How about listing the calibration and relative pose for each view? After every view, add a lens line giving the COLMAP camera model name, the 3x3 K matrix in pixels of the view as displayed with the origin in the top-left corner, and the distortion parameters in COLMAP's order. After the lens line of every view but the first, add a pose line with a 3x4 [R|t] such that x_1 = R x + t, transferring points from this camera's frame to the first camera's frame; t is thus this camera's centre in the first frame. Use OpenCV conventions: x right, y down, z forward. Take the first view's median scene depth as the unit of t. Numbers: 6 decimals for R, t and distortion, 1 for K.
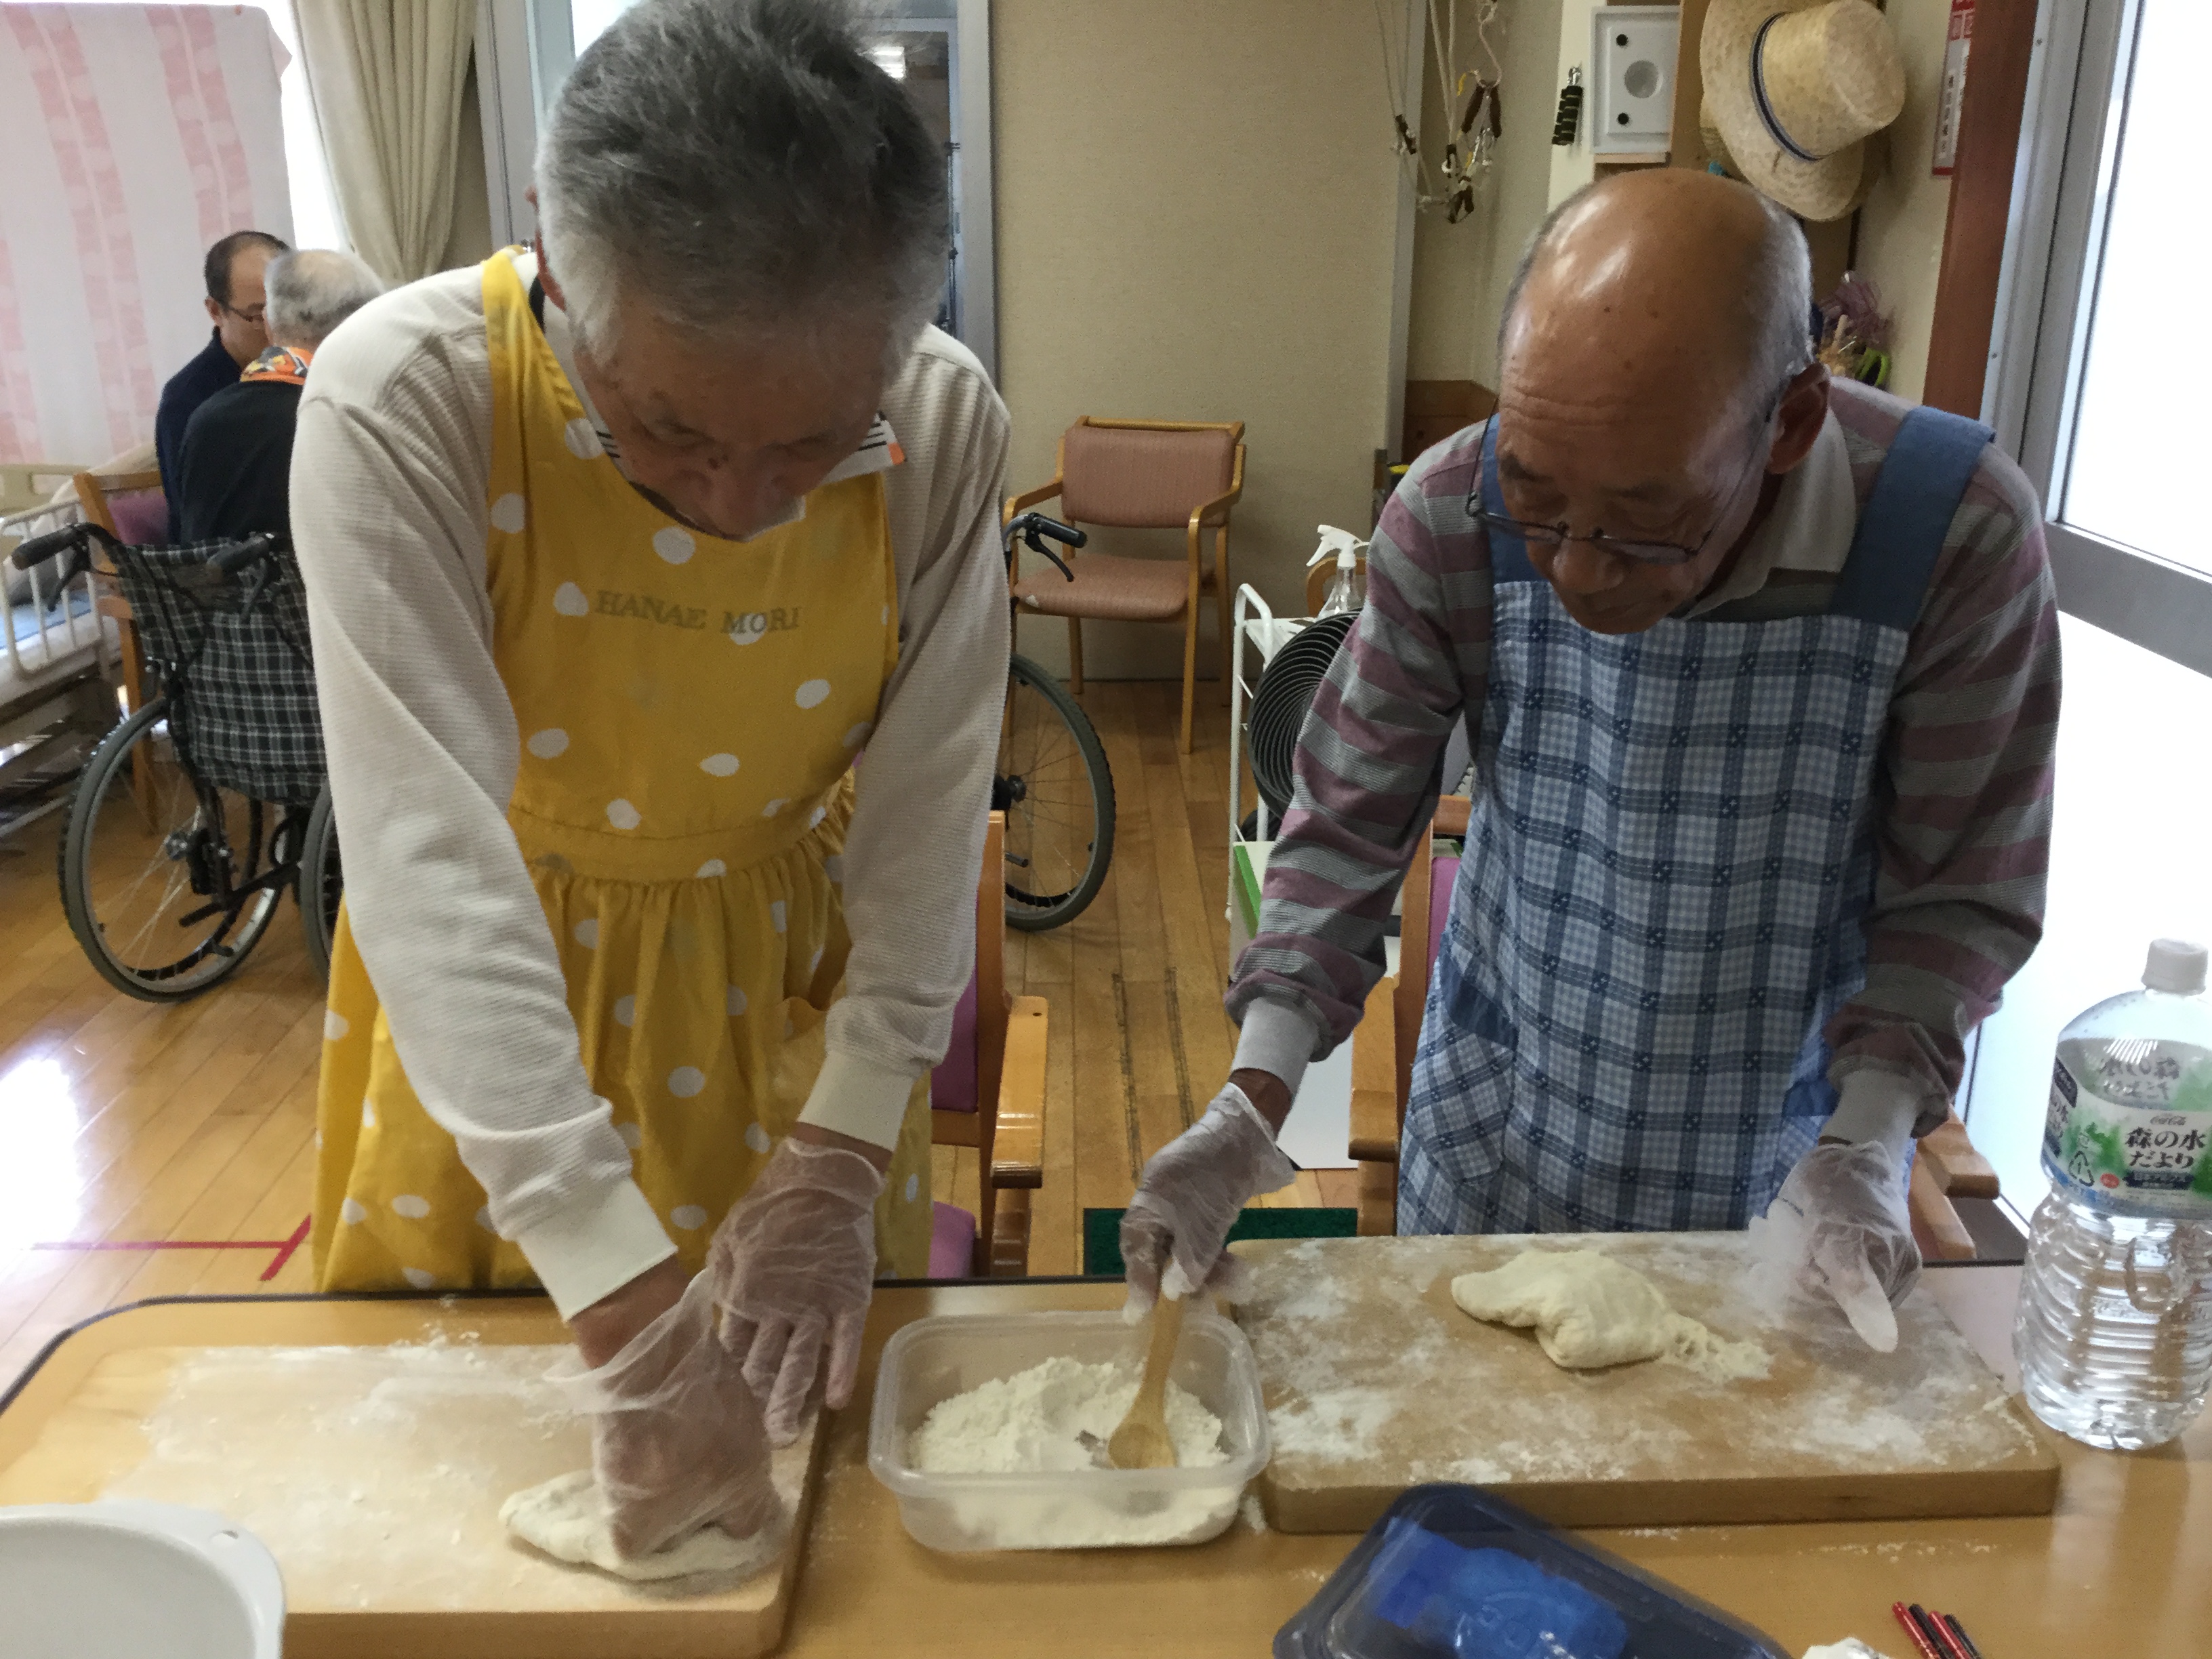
lens RADIAL K [[1966.5, 0, 1097.1], [0, 1966.5, 835.3], [0, 0, 1]] dist [0.045698, -0.093299]
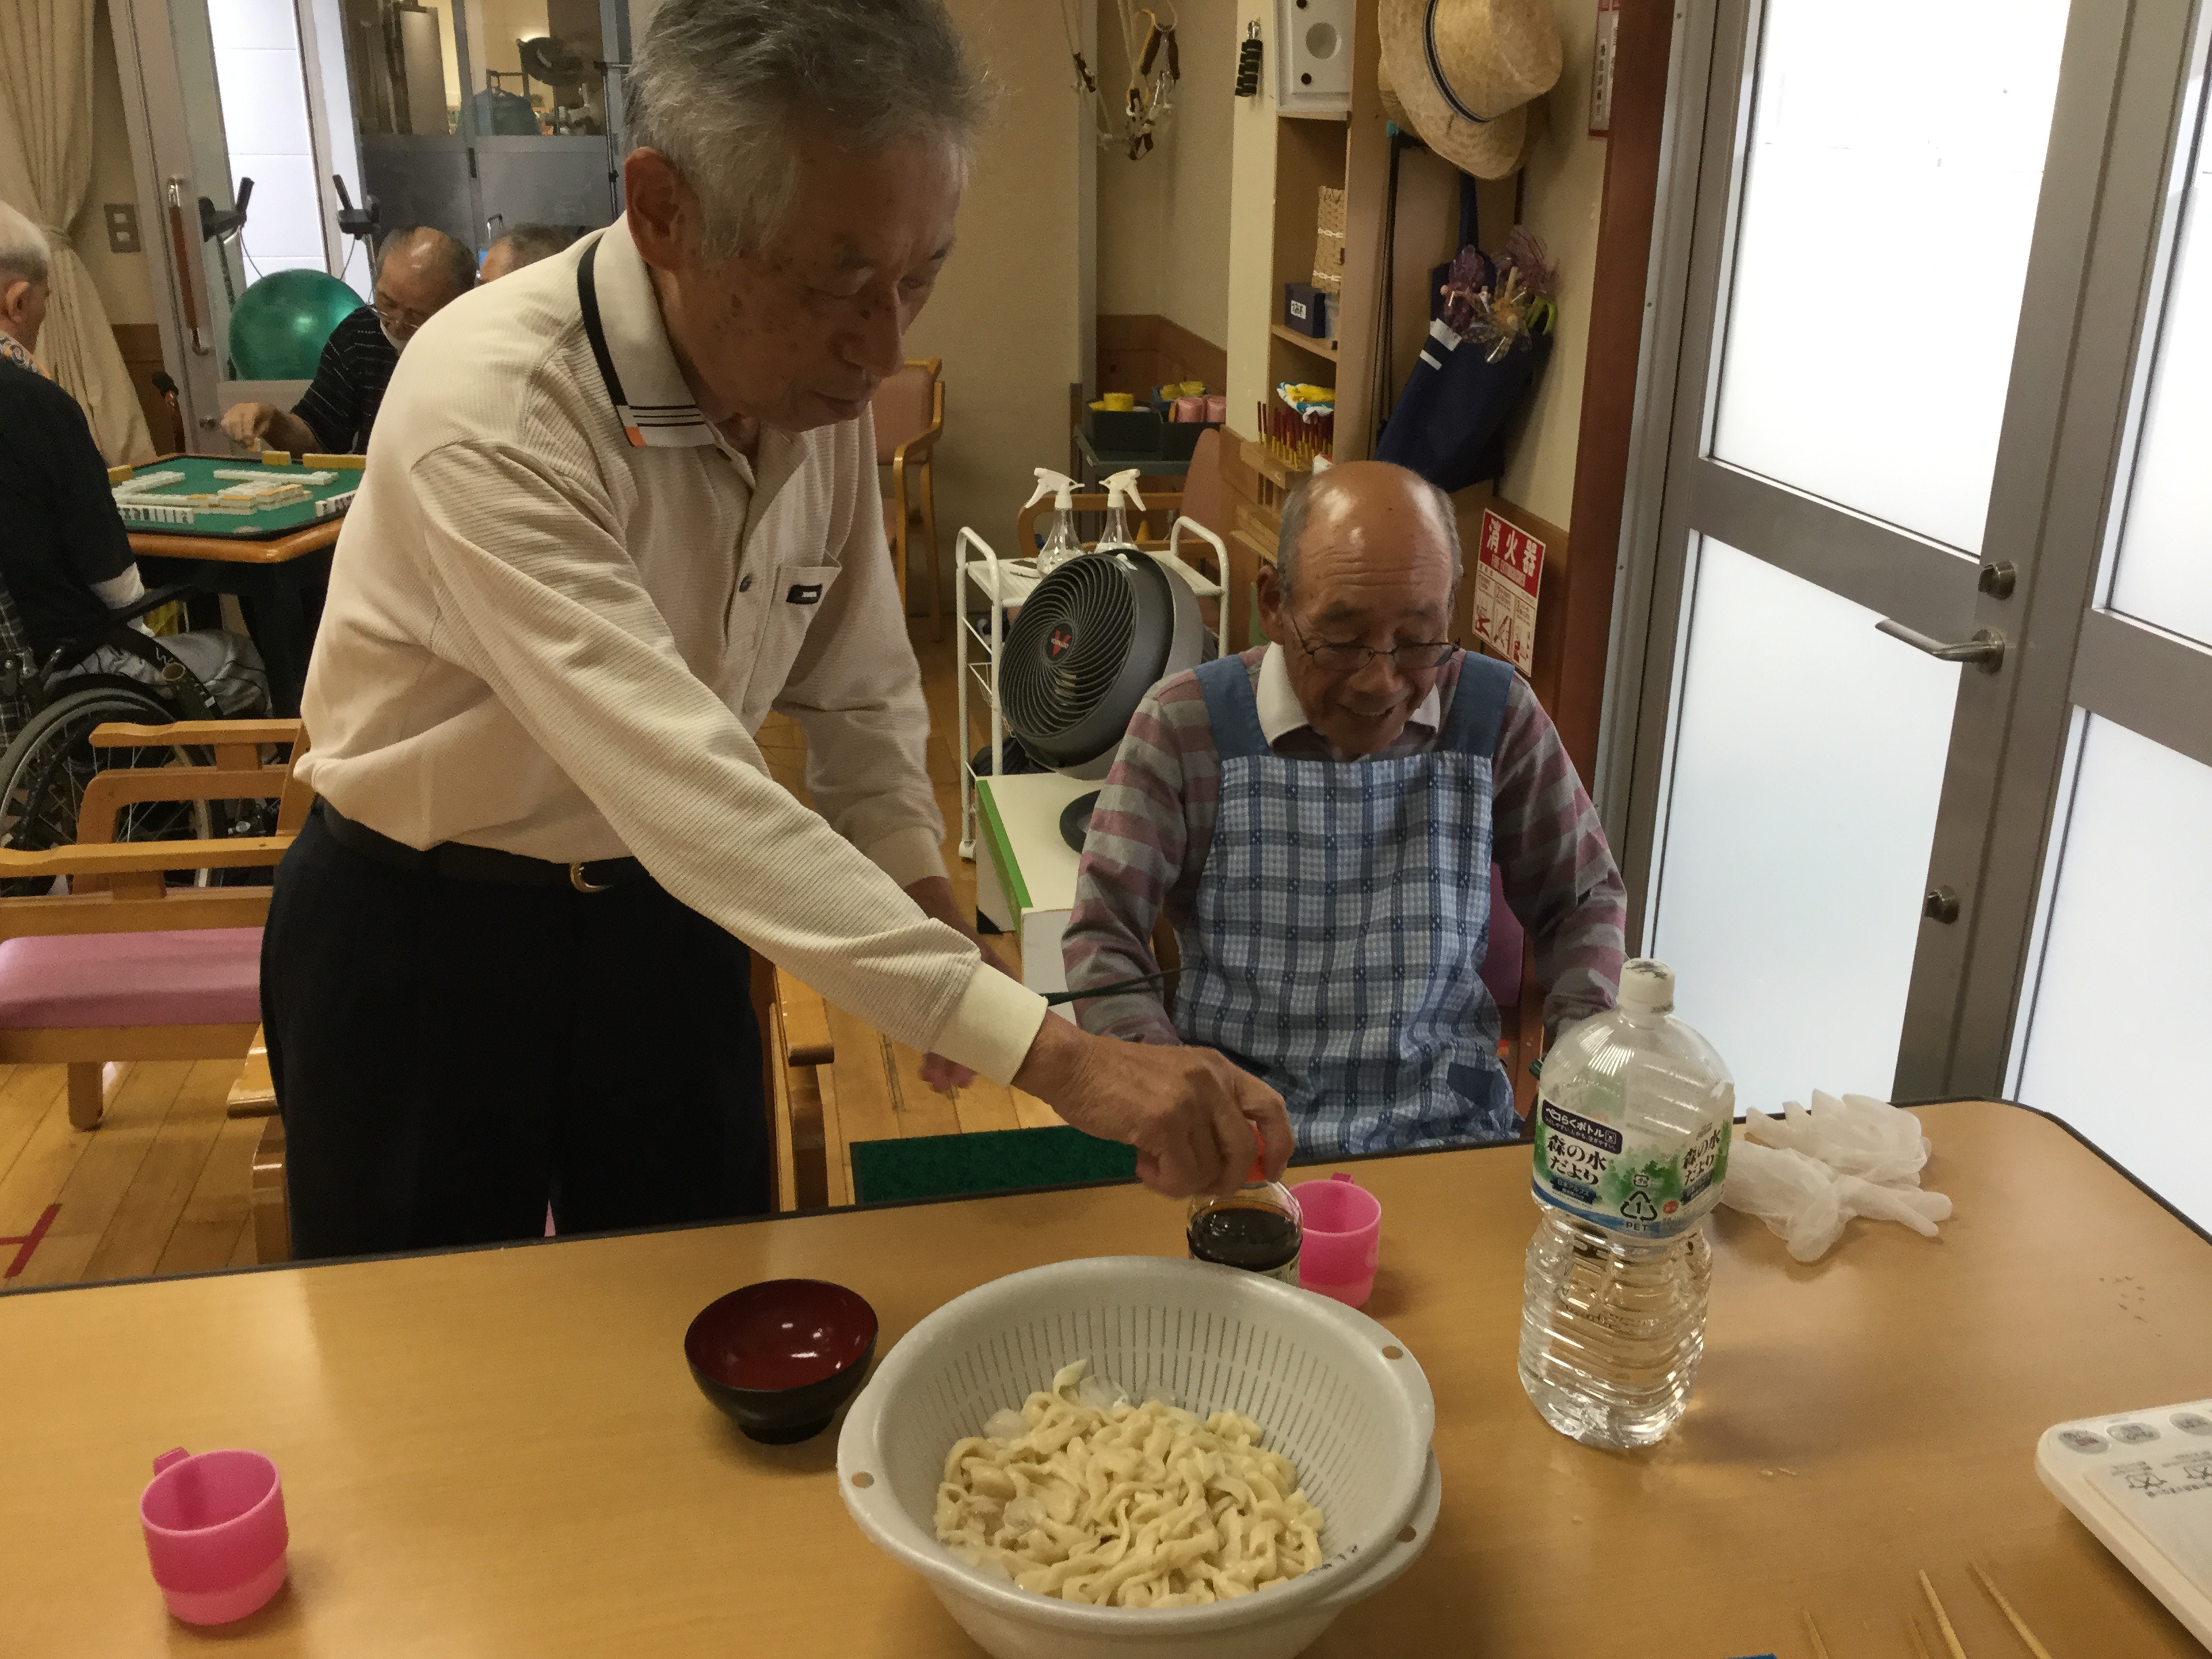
lens RADIAL K [[1966.5, 0, 1101.1], [0, 1966.5, 840.6], [0, 0, 1]] dist [0.045698, -0.093299]
pose [[0.986437, -0.053503, 0.155177, -0.029510], [0.047084, 0.997888, 0.044751, -0.009597], [-0.157244, -0.036838, 0.986873, -0.041376]]
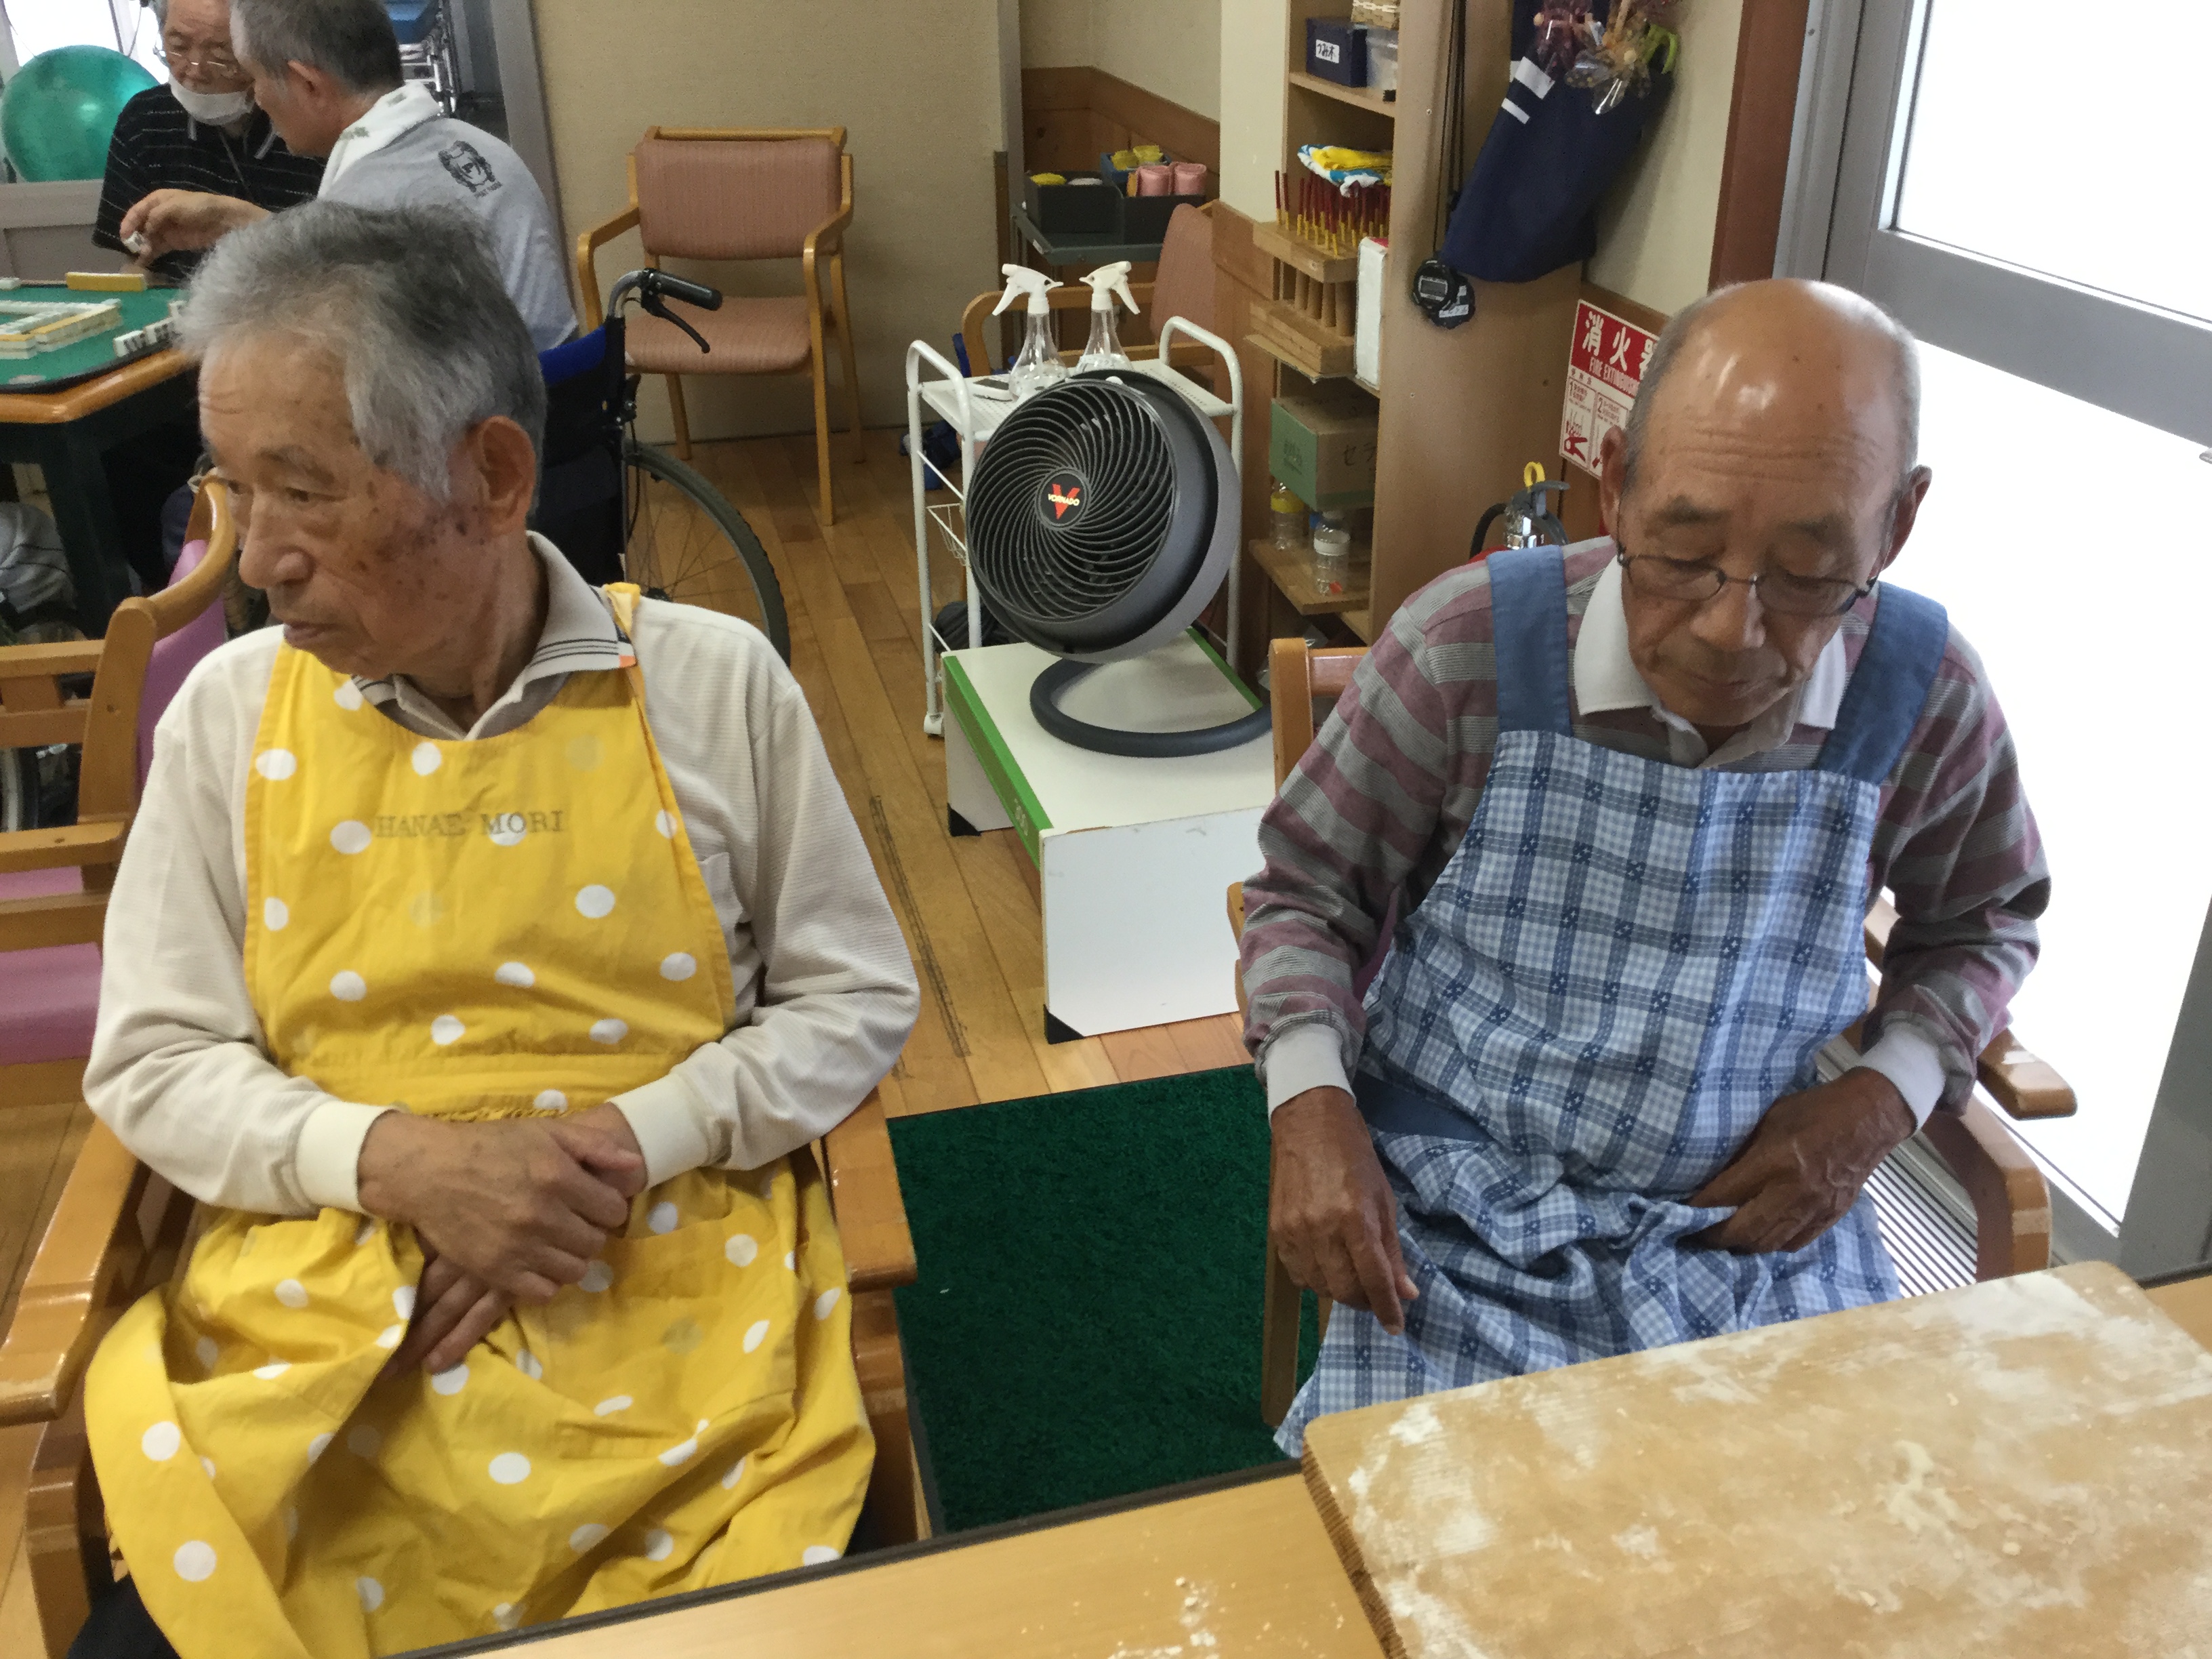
lens RADIAL K [[1966.5, 0, 1088.6], [0, 1966.5, 827.3], [0, 0, 1]] dist [0.045698, -0.093299]
pose [[0.973020, -0.119553, 0.197332, -0.059707], [0.089617, 0.983961, 0.154239, -0.061717], [-0.212607, -0.132394, 0.968127, 0.184973]]
